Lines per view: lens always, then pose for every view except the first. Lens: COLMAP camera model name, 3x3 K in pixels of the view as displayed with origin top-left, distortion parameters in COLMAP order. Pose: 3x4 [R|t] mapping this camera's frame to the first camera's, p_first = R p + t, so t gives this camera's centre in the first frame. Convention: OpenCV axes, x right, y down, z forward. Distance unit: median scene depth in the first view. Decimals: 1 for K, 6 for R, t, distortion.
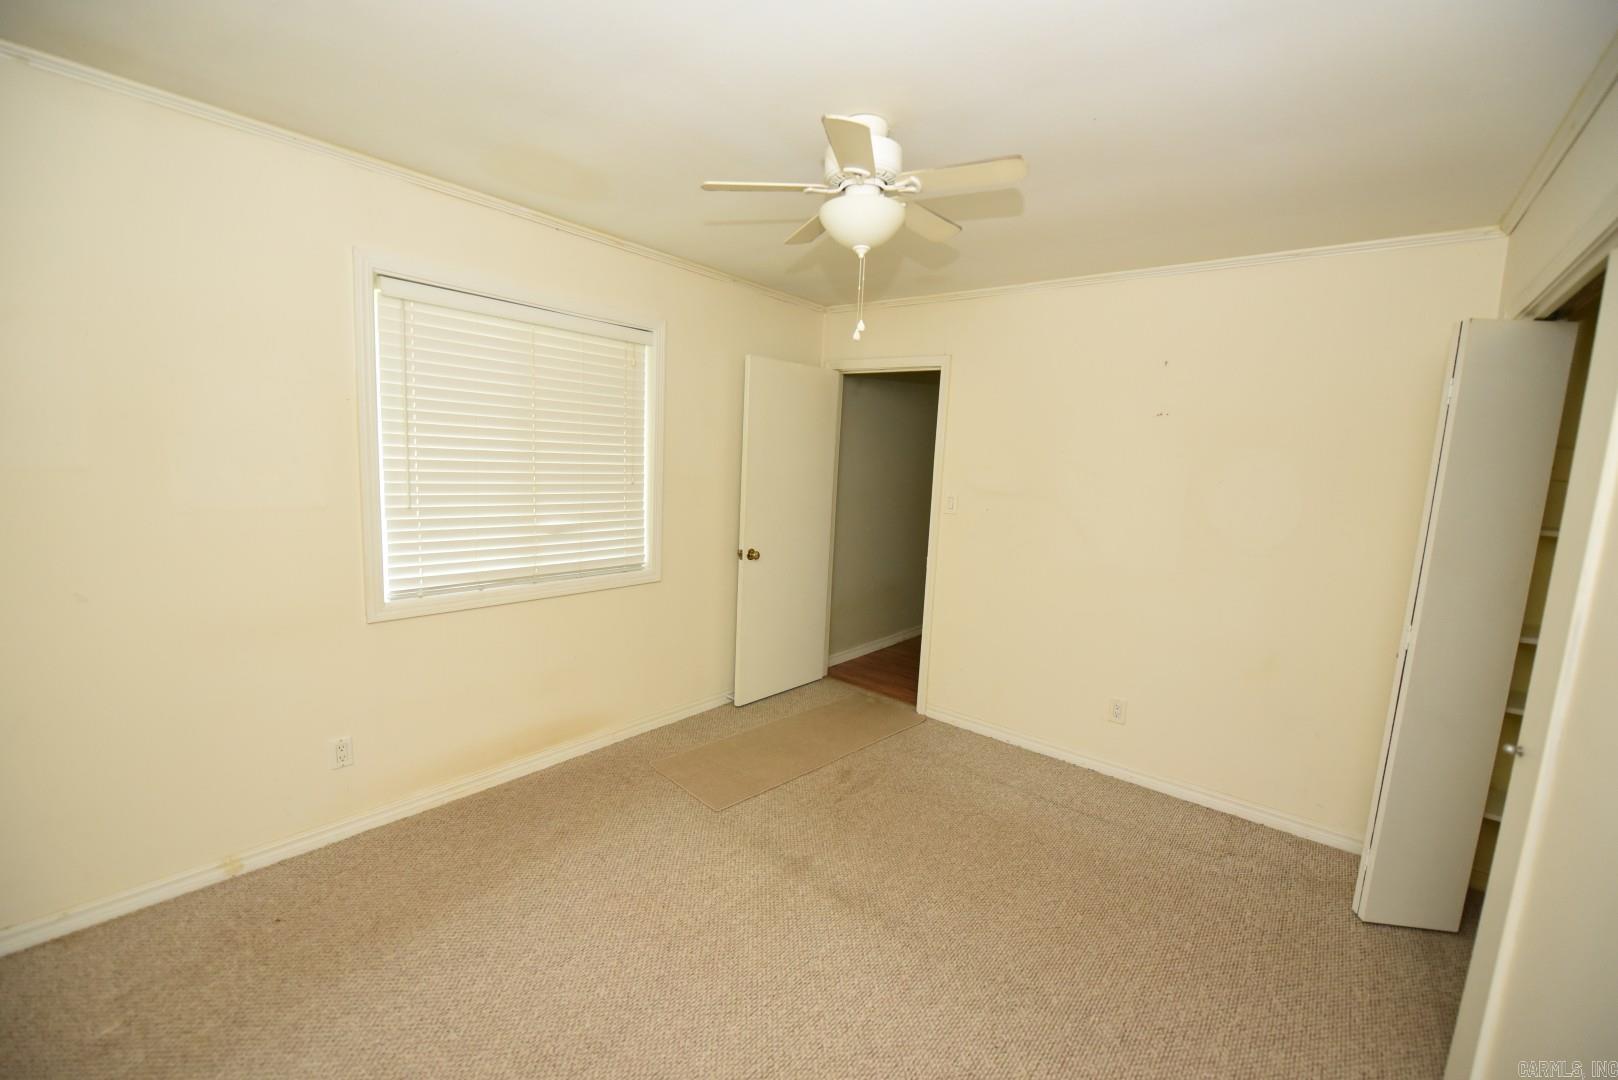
lens RADIAL K [[647.8, 0, 809.5], [0, 647.8, 542.3], [0, 0, 1]] dist [-0.017733, -0.000762]
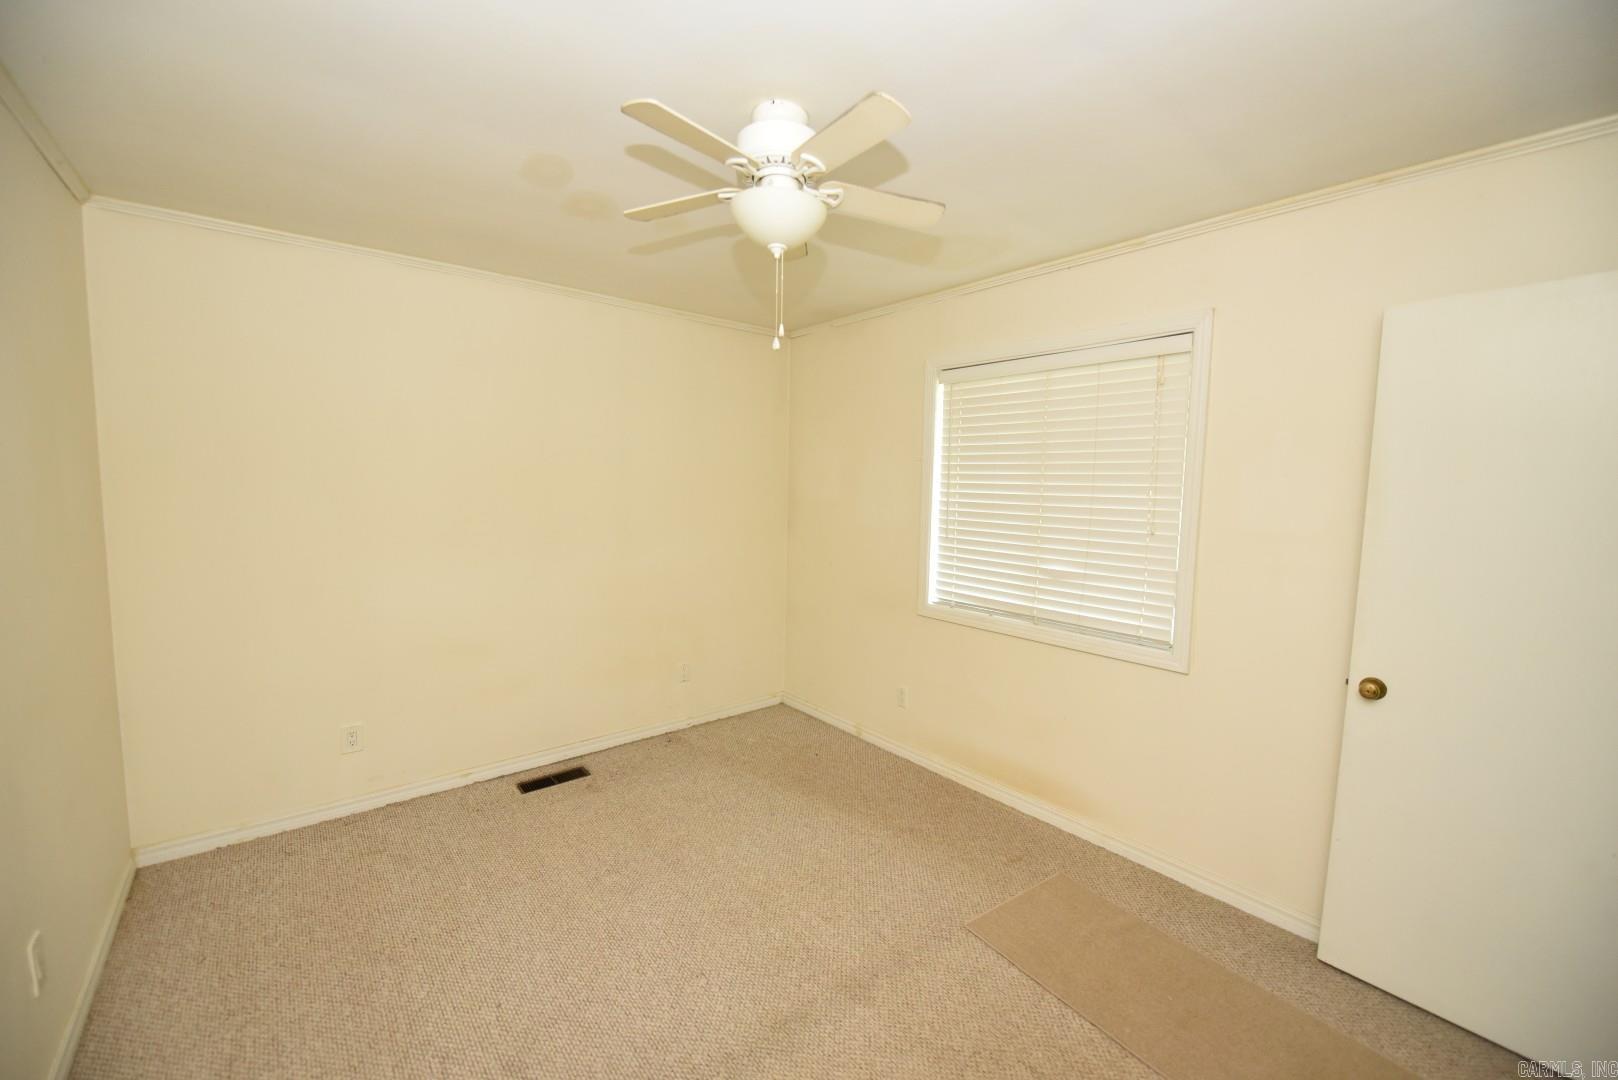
lens RADIAL K [[647.8, 0, 821.3], [0, 647.8, 541.1], [0, 0, 1]] dist [-0.017733, -0.000762]
pose [[-0.189744, 0.035780, -0.981181, 0.632689], [-0.154204, 0.985848, 0.065771, -0.080512], [0.969649, 0.163781, -0.181541, 0.848466]]
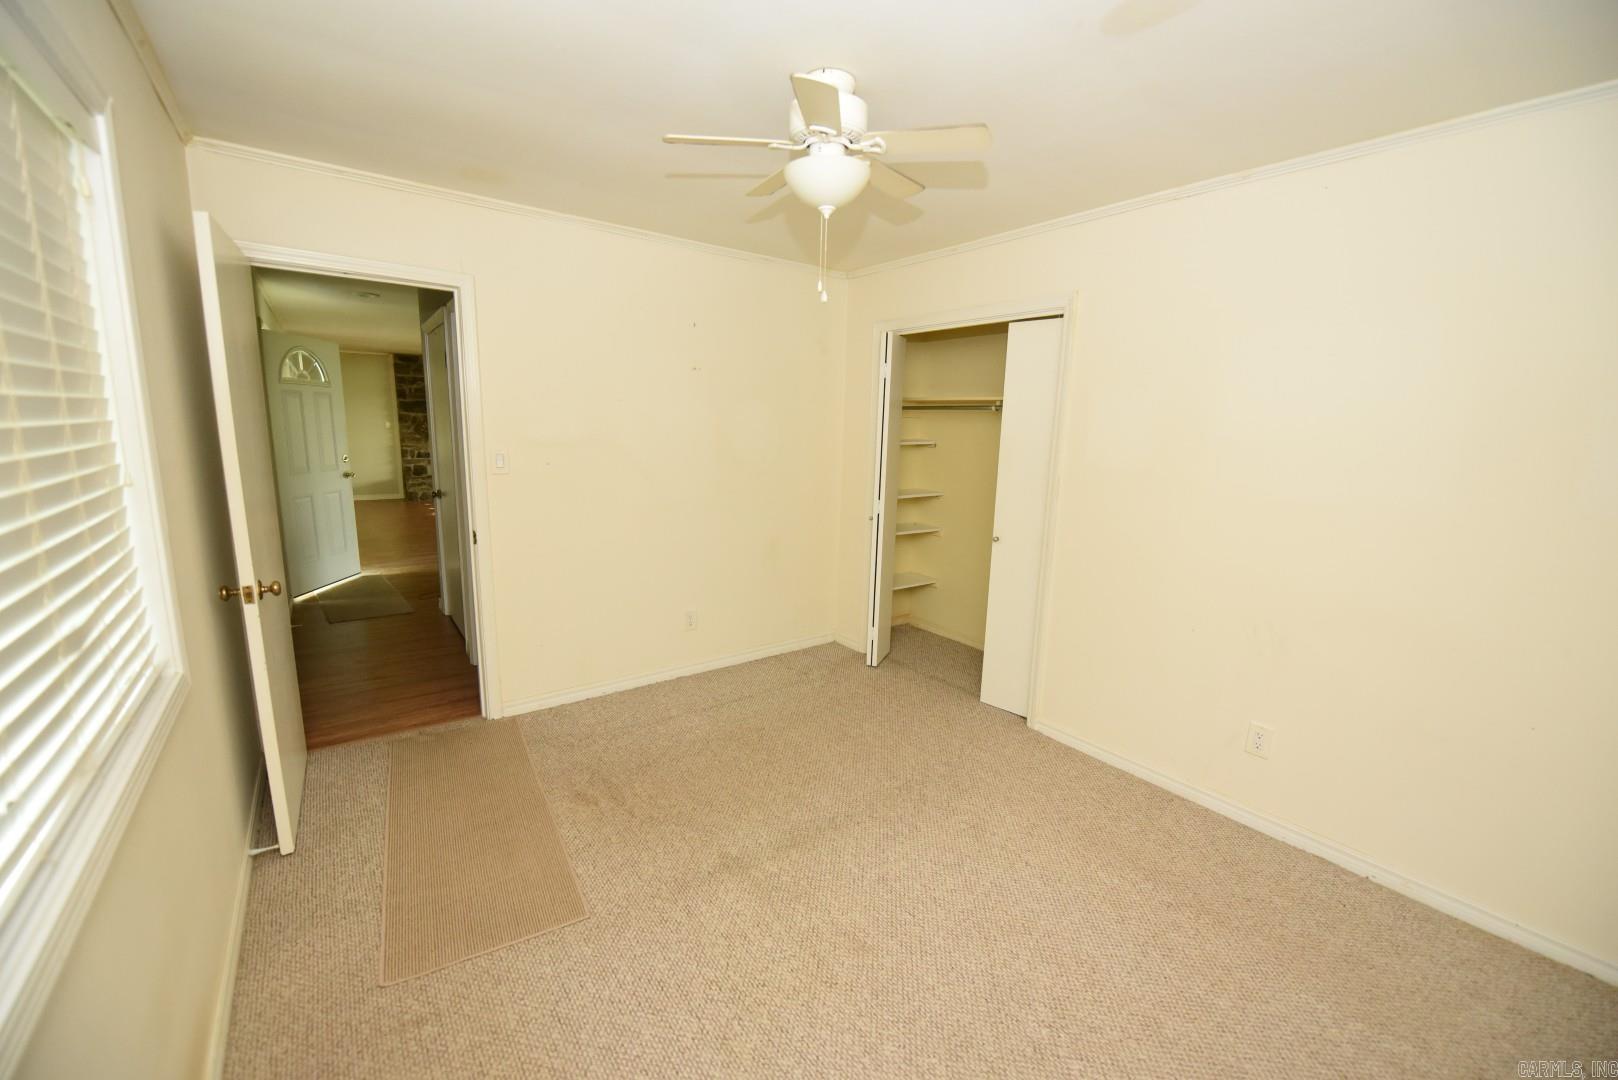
lens RADIAL K [[647.8, 0, 818.7], [0, 647.8, 532.8], [0, 0, 1]] dist [-0.017733, -0.000762]
pose [[0.233156, -0.203090, 0.950996, -0.641487], [0.114253, 0.976896, 0.180610, -0.093995], [-0.965704, 0.066544, 0.250973, 0.519790]]
